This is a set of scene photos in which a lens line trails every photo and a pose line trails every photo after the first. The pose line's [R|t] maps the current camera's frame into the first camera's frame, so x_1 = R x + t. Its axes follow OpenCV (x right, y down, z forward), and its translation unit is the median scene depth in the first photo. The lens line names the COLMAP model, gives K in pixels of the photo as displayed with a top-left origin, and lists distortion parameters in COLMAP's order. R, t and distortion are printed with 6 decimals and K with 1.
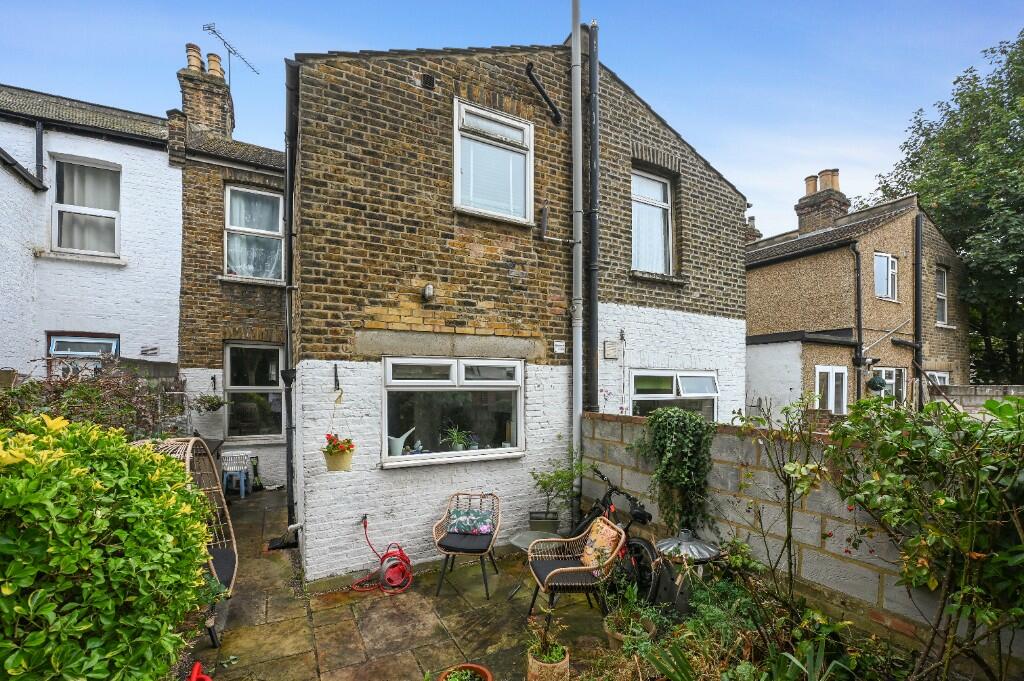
lens RADIAL K [[425.3, 0, 512.4], [0, 425.3, 384.2], [0, 0, 1]] dist [-0.014331, -0.000274]
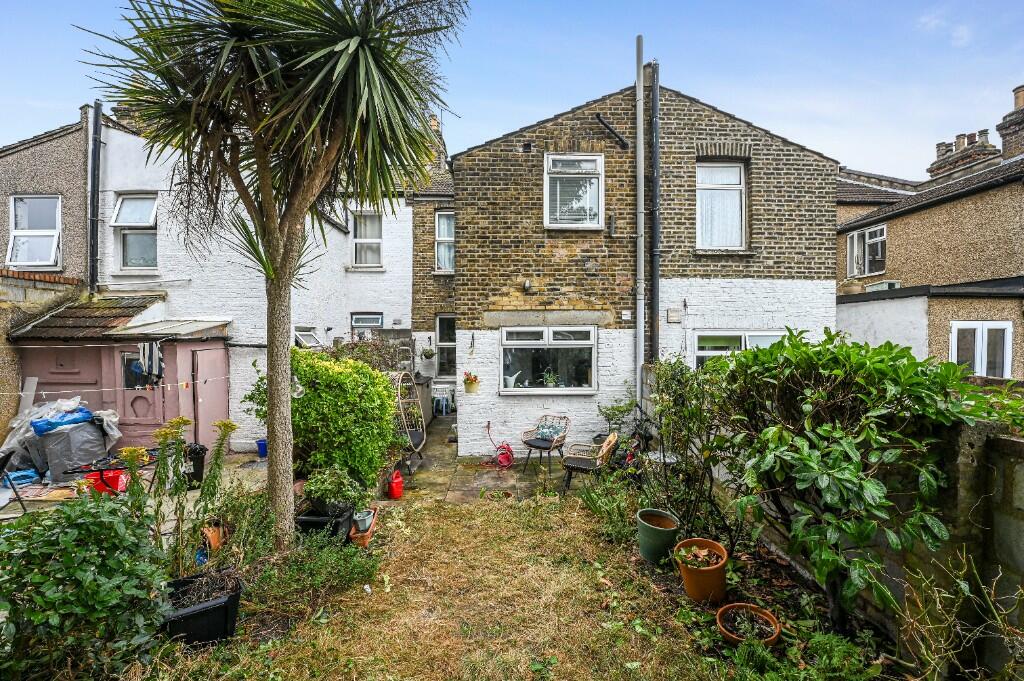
lens RADIAL K [[409.0, 0, 512.0], [0, 409.0, 340.5], [0, 0, 1]] dist [-0.000377, -0.000113]
pose [[0.890671, -0.002830, -0.454639, 0.385747], [0.005380, 0.999976, 0.004315, -0.015979], [0.454616, -0.006289, 0.890665, -0.326244]]
